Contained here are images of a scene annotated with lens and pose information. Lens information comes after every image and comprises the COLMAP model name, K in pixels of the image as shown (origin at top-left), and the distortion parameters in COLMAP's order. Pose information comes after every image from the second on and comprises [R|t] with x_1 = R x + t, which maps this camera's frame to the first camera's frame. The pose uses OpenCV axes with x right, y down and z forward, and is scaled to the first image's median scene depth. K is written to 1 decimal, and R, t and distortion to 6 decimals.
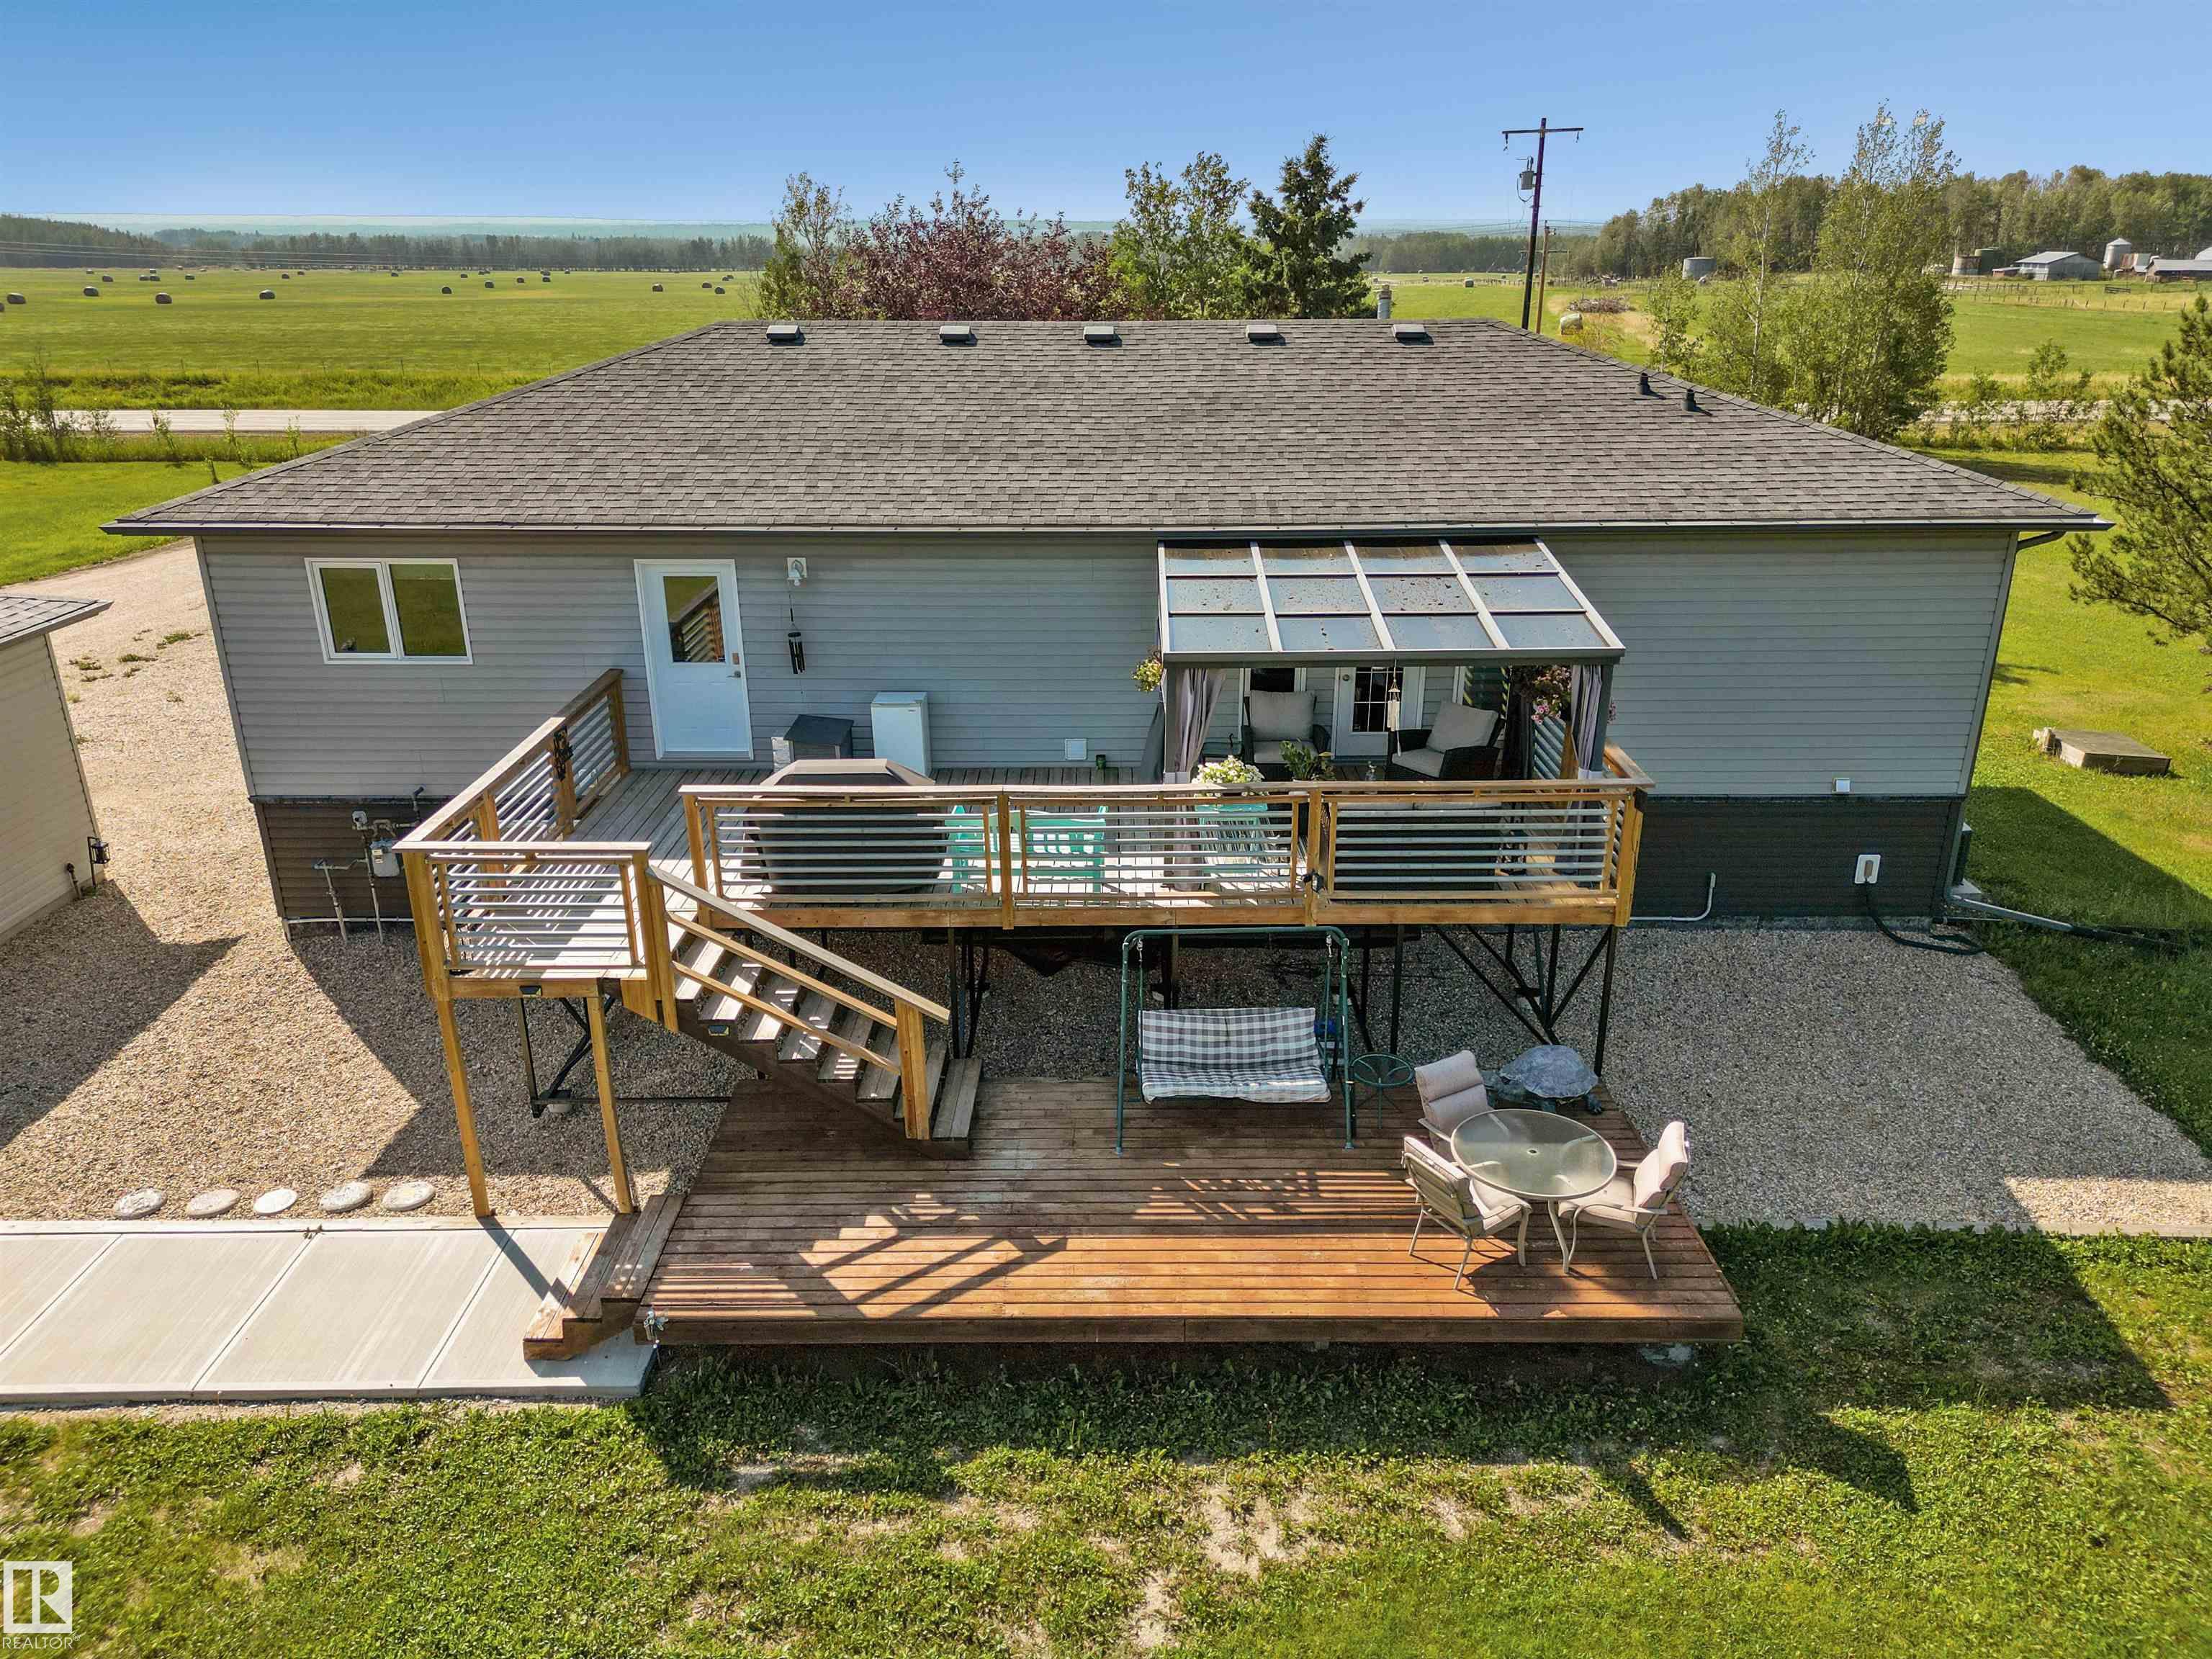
lens RADIAL K [[1537.4, 0, 1106.0], [0, 1537.4, 829.5], [0, 0, 1]] dist [0.075622, -0.074780]
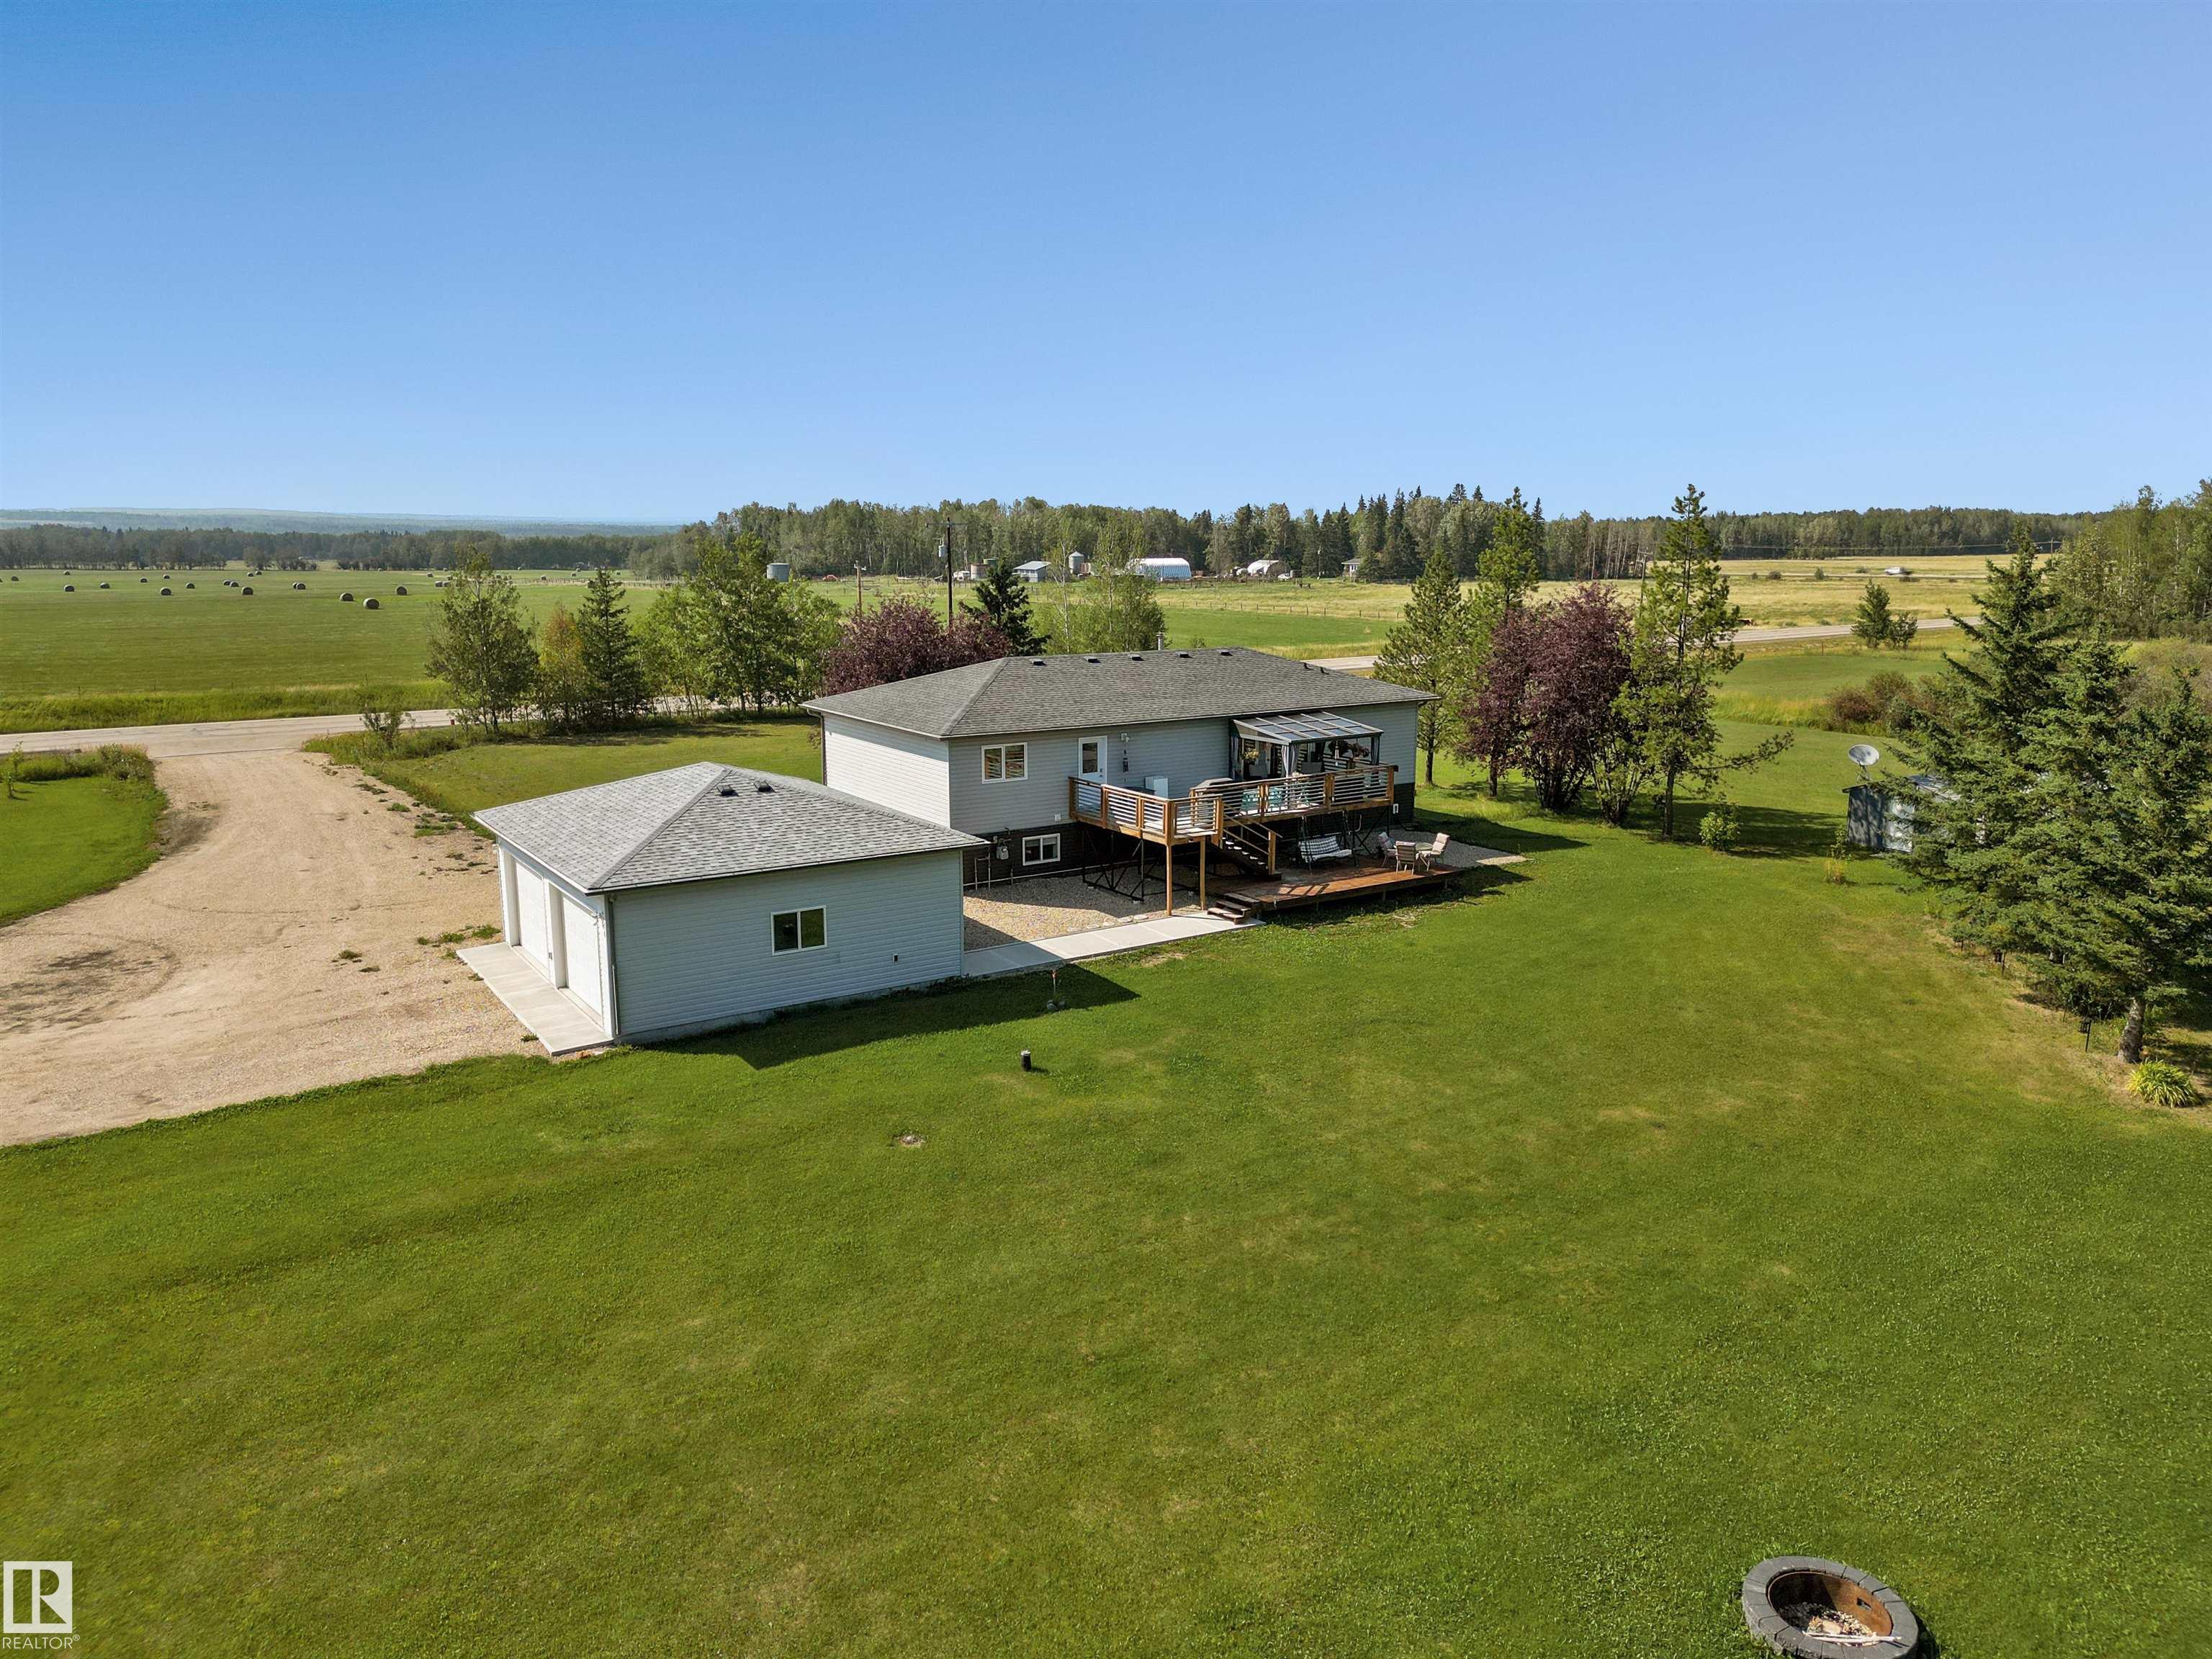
lens RADIAL K [[1537.4, 0, 1106.0], [0, 1537.4, 829.5], [0, 0, 1]] dist [0.075622, -0.074780]
pose [[0.826128, -0.097971, 0.554901, -1.828865], [0.192548, 0.974573, -0.114595, 0.326580], [-0.529564, 0.201516, 0.823986, -1.337561]]
